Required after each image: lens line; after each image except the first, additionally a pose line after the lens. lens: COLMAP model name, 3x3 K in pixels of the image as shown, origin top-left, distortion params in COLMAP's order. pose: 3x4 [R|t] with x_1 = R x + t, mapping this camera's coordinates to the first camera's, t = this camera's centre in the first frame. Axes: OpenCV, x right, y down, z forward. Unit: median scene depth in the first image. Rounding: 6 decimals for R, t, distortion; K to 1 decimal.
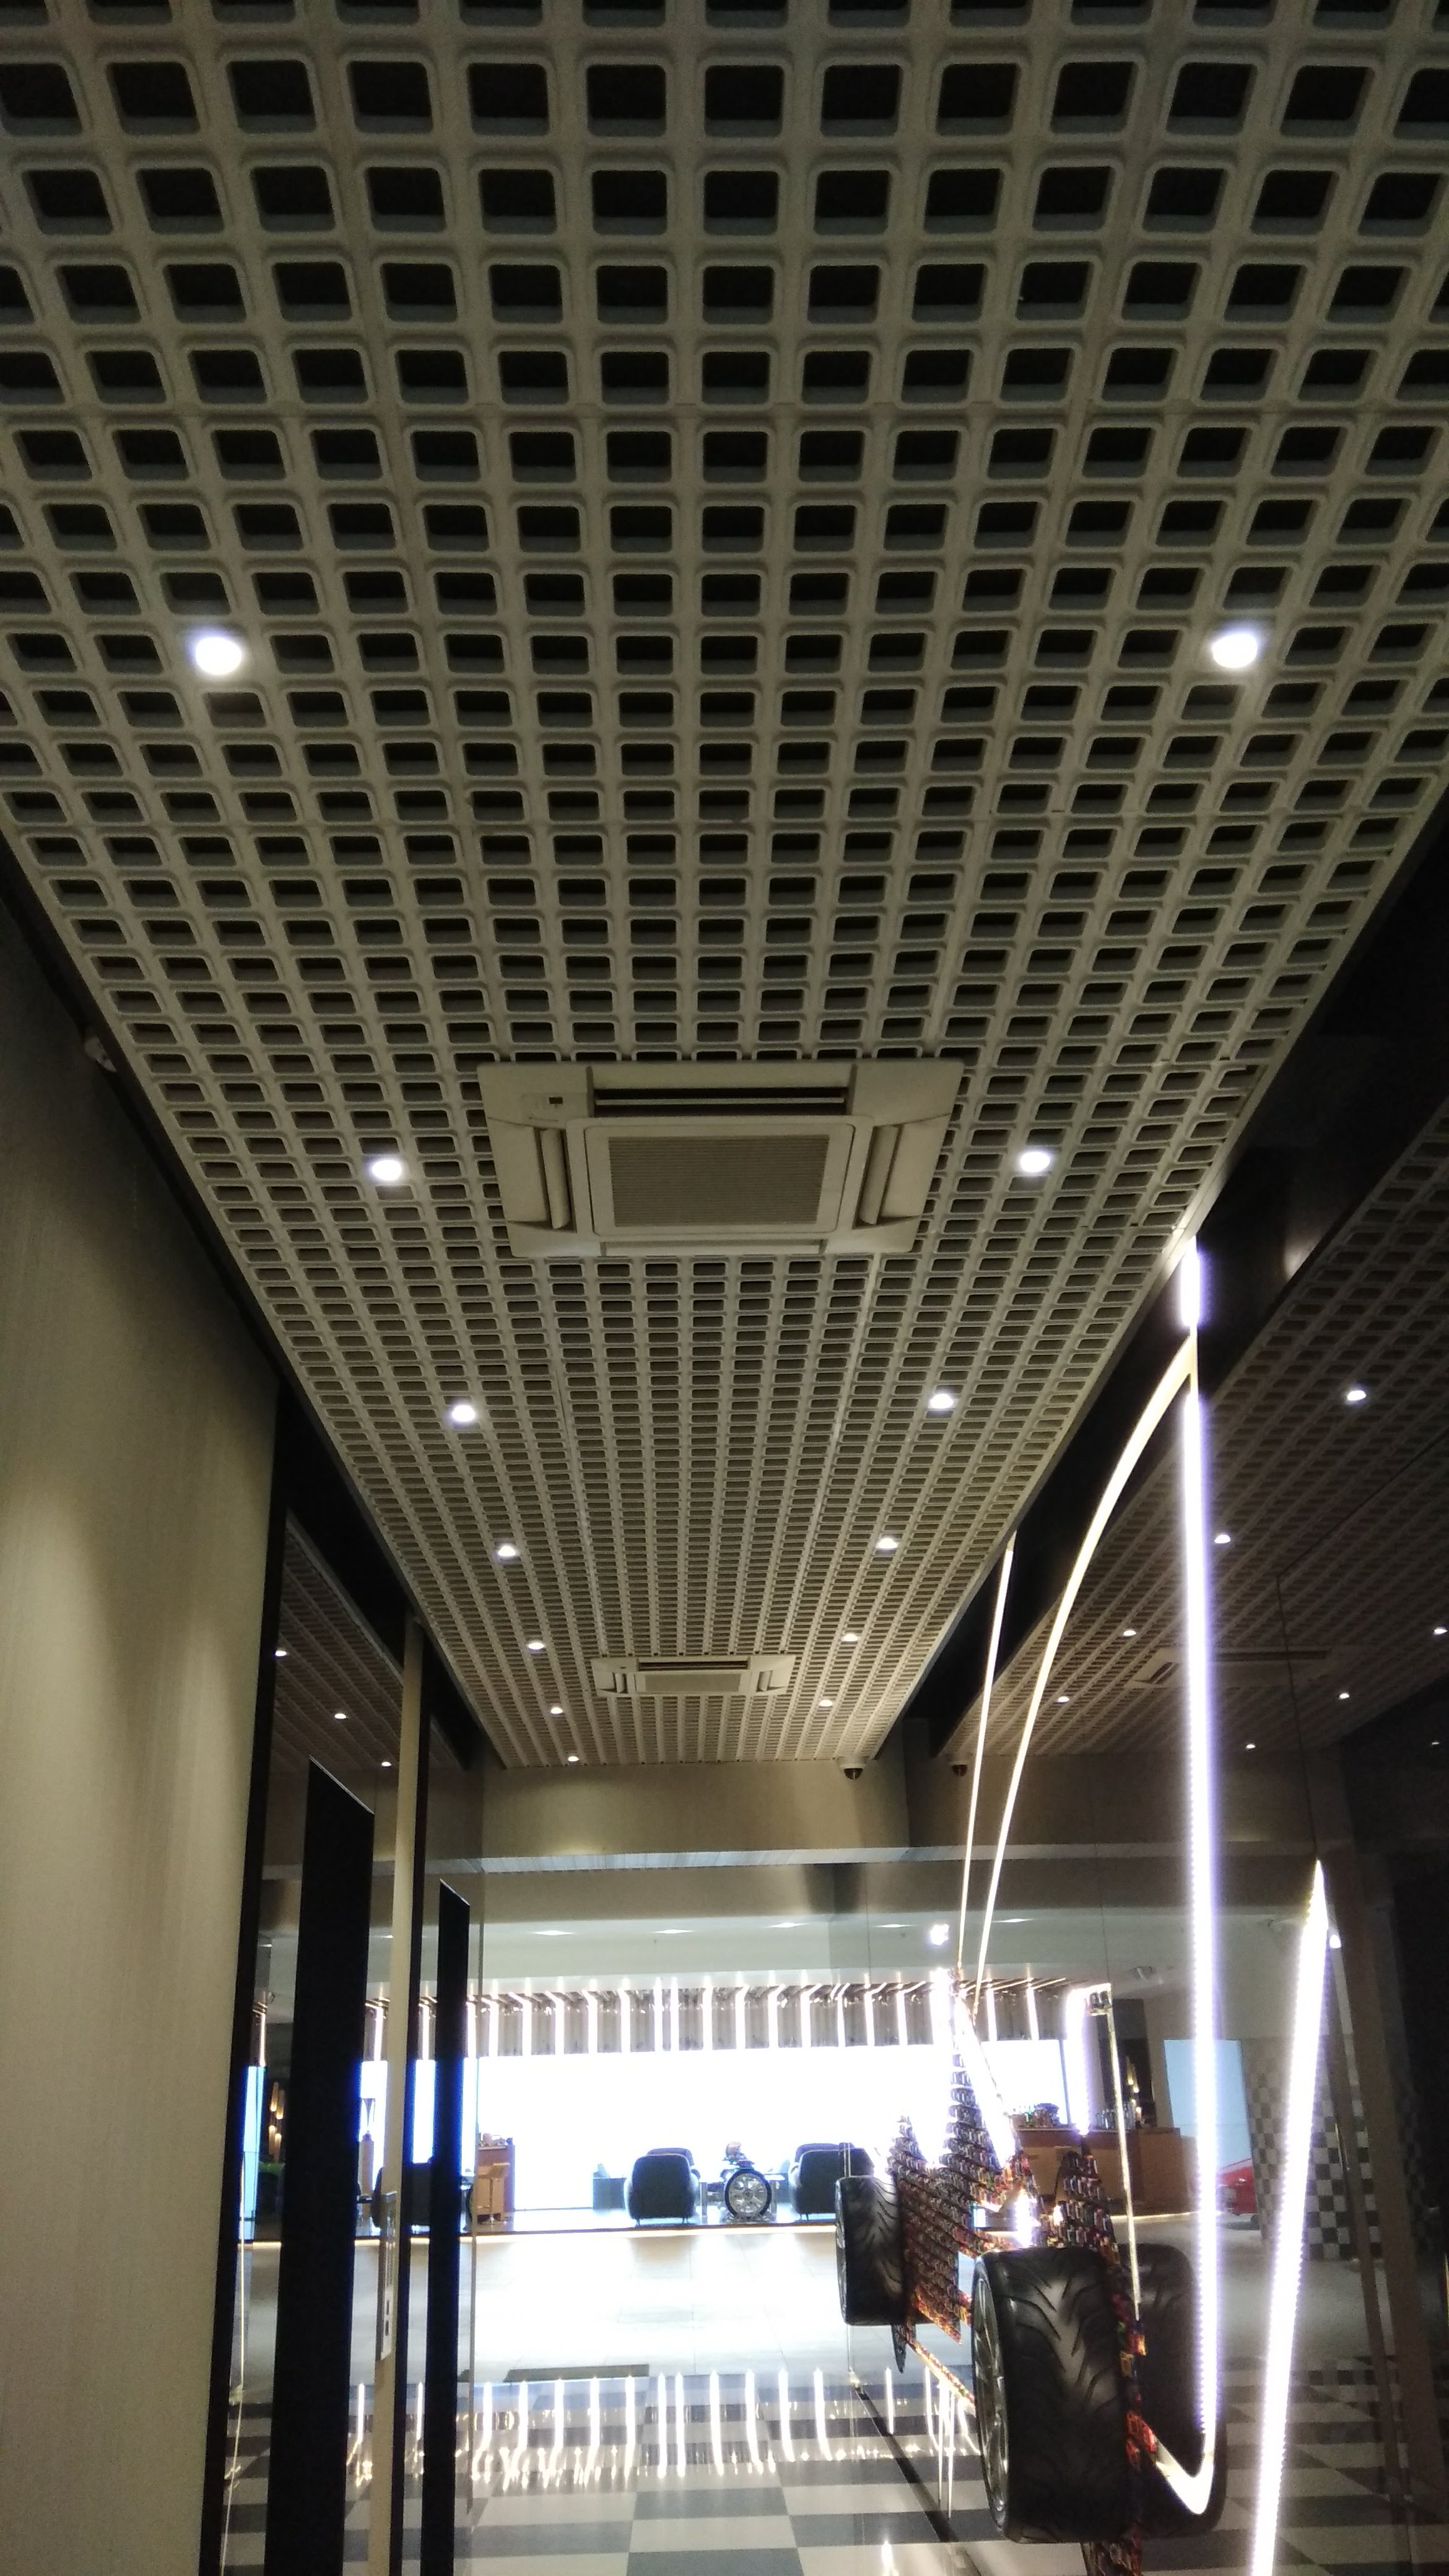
lens RADIAL K [[2011.8, 0, 724.5], [0, 2011.8, 1288.0], [0, 0, 1]] dist [0.149808, -0.286478]
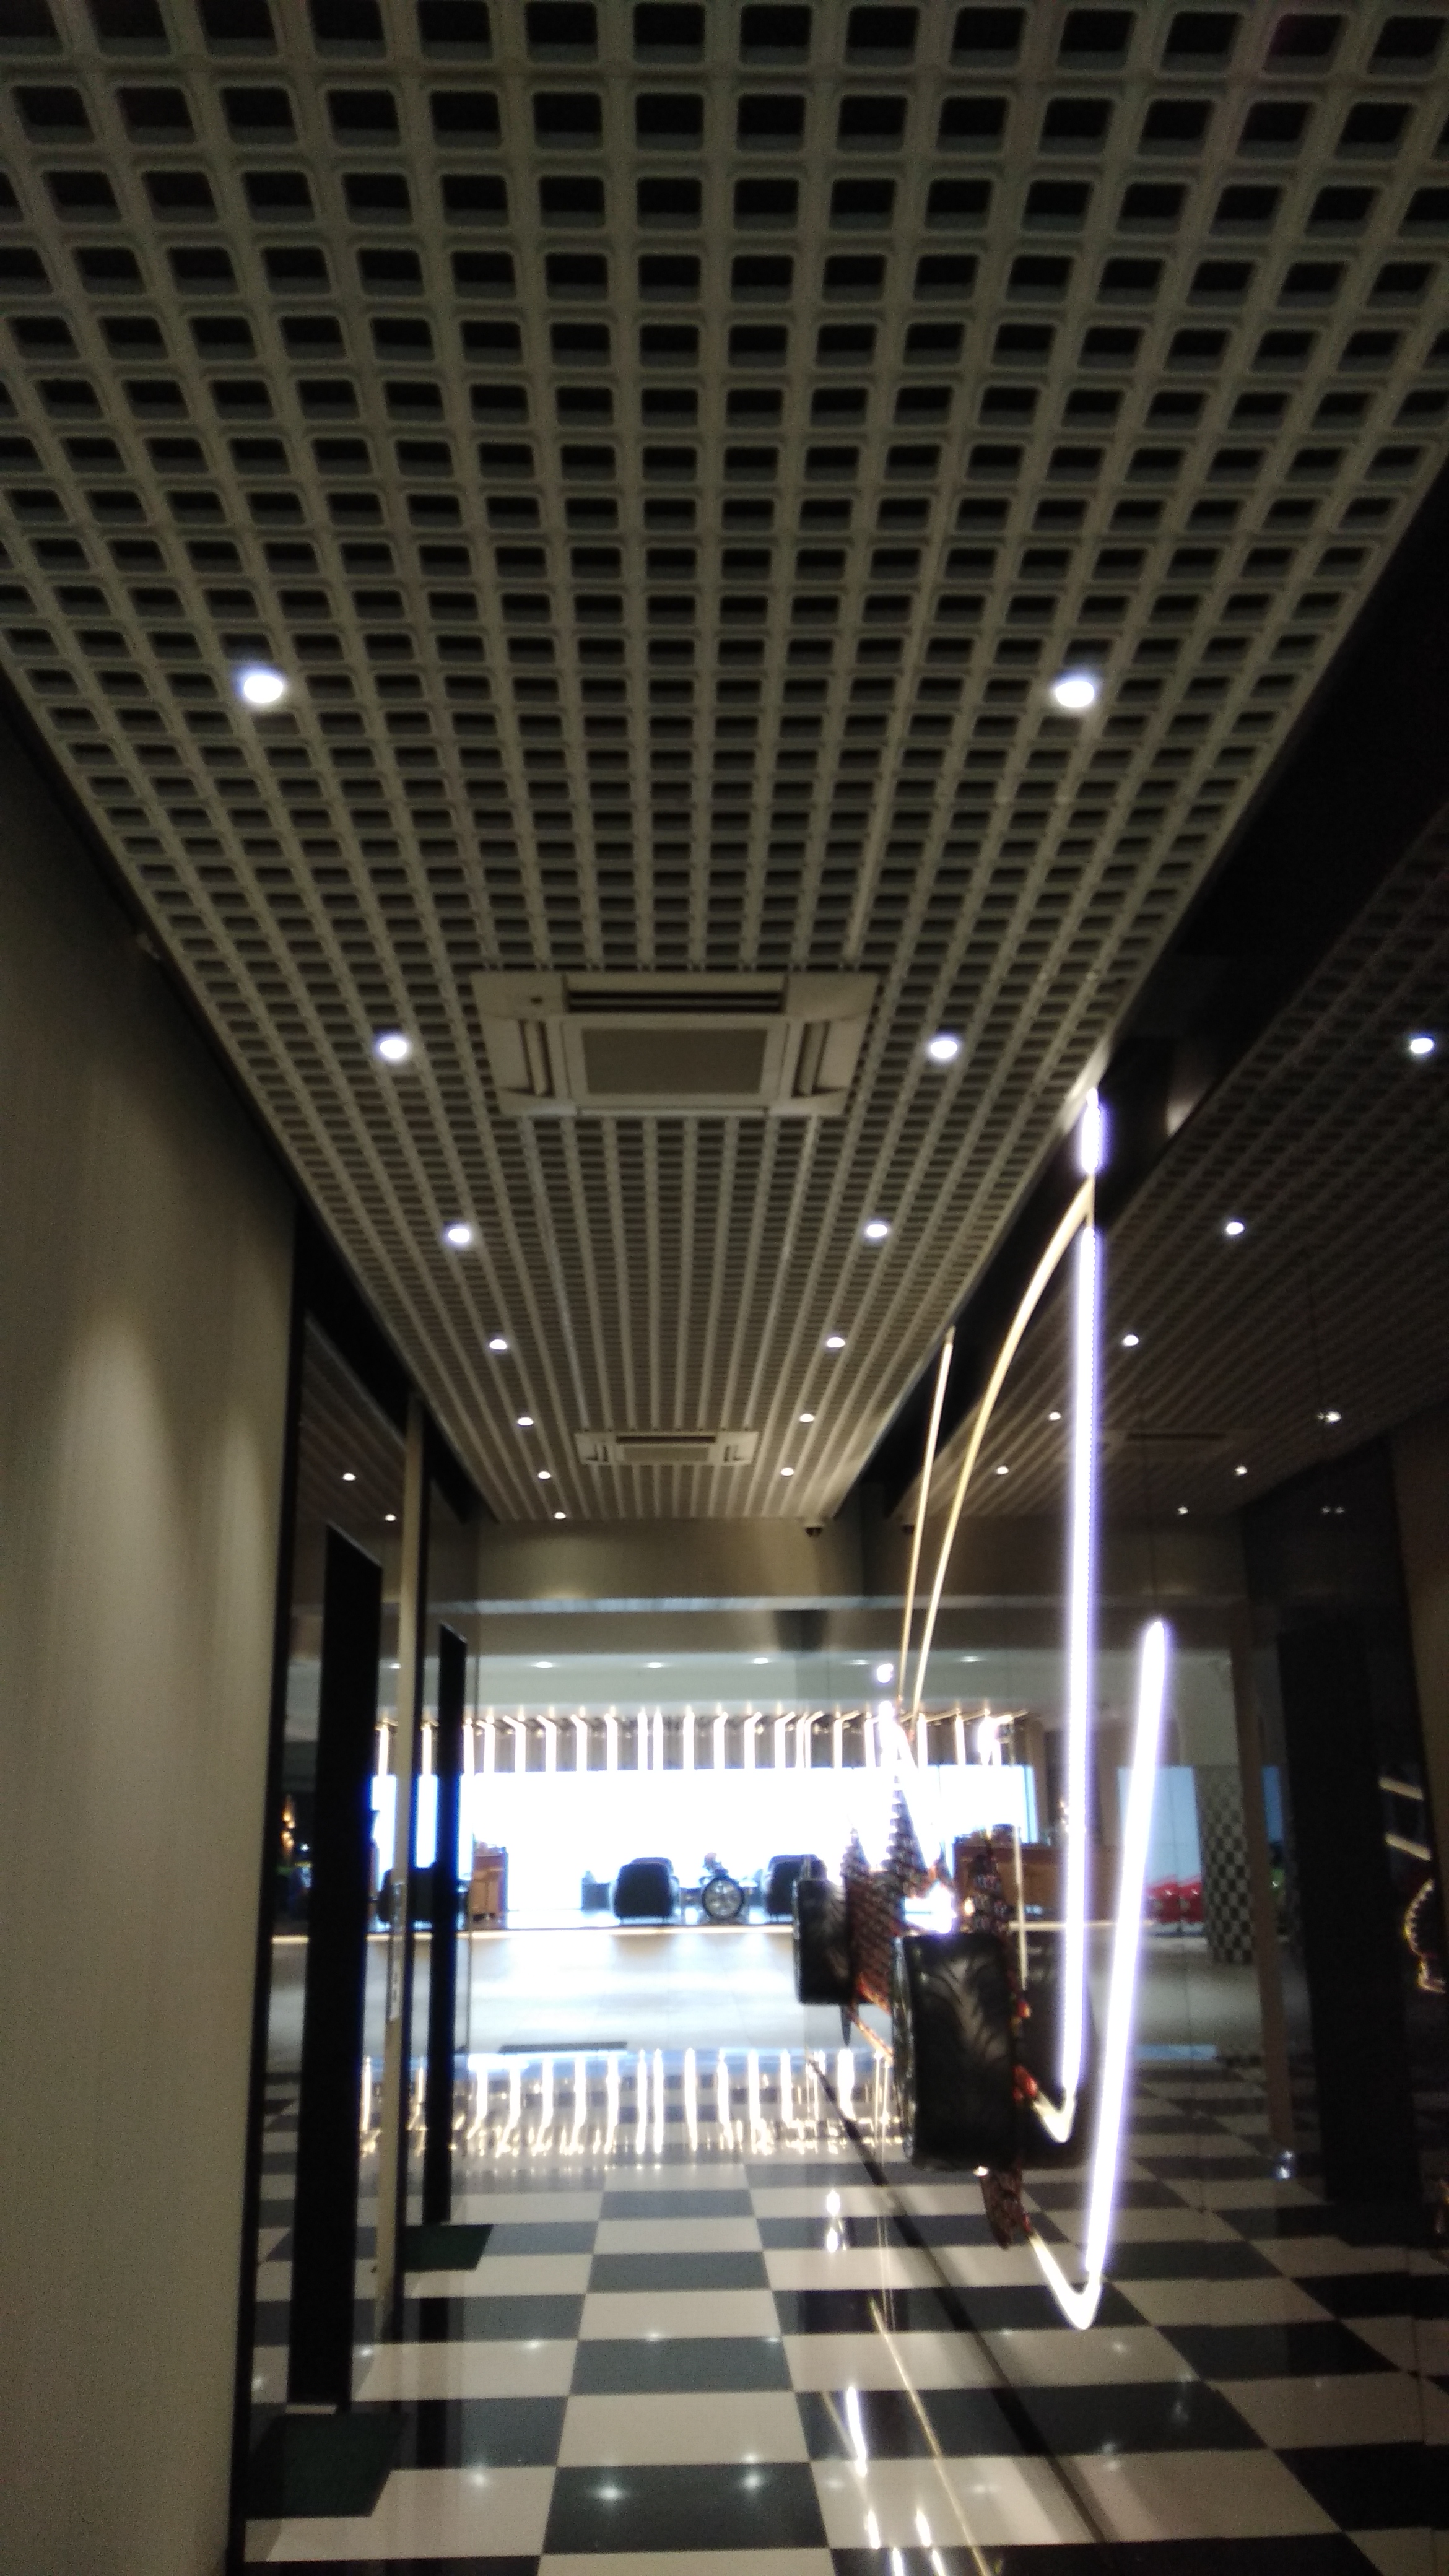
lens RADIAL K [[2011.8, 0, 724.5], [0, 2011.8, 1288.0], [0, 0, 1]] dist [0.149808, -0.286478]
pose [[0.999907, 0.013112, 0.003634, 0.017028], [-0.013458, 0.992389, 0.122409, -0.048650], [-0.002001, -0.122446, 0.992473, -0.137951]]
